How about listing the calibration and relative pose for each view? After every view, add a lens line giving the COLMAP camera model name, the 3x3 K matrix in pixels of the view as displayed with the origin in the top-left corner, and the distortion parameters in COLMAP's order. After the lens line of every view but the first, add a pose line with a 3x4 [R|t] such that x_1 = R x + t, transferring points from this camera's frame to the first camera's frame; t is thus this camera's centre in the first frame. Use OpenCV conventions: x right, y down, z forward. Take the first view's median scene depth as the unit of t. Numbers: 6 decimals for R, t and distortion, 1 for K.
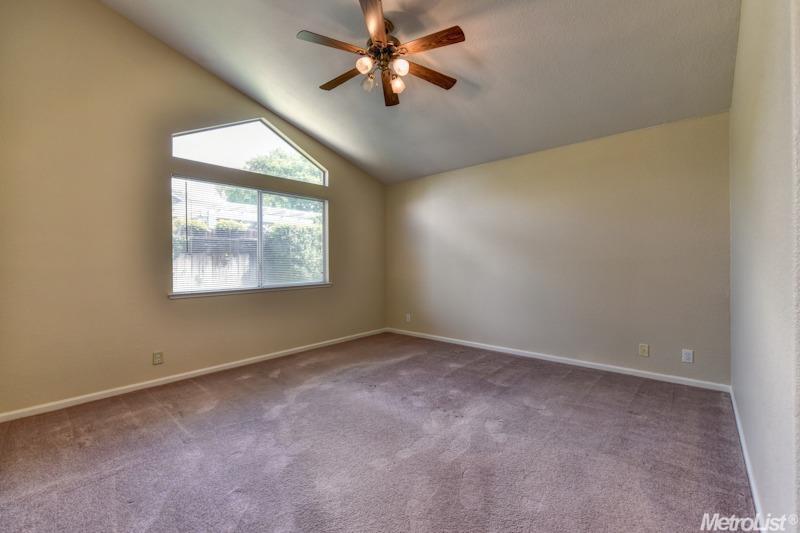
lens RADIAL K [[327.9, 0, 401.8], [0, 327.9, 265.2], [0, 0, 1]] dist [-0.001212, -0.000023]
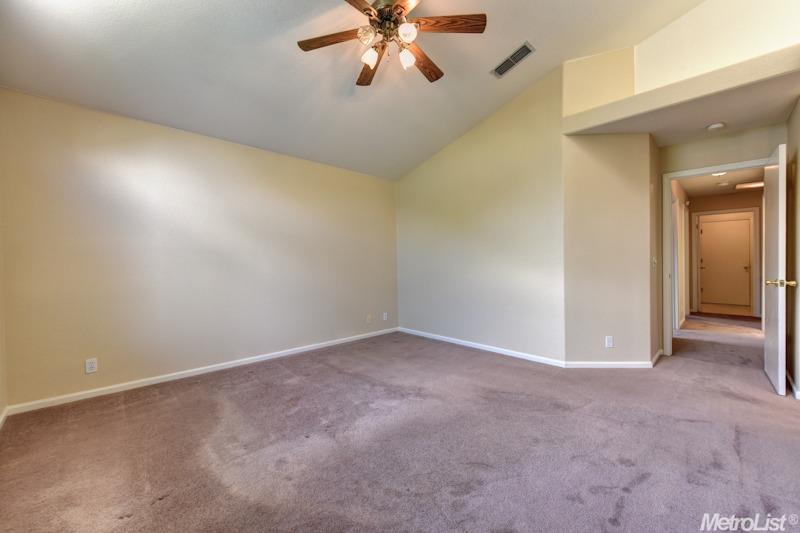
lens RADIAL K [[316.0, 0, 399.6], [0, 316.0, 263.1], [0, 0, 1]] dist [0.009387, -0.002554]
pose [[0.070405, 0.019015, 0.997337, -0.631334], [0.011391, 0.999738, -0.019865, 0.020105], [-0.997453, 0.012759, 0.070170, 0.643918]]
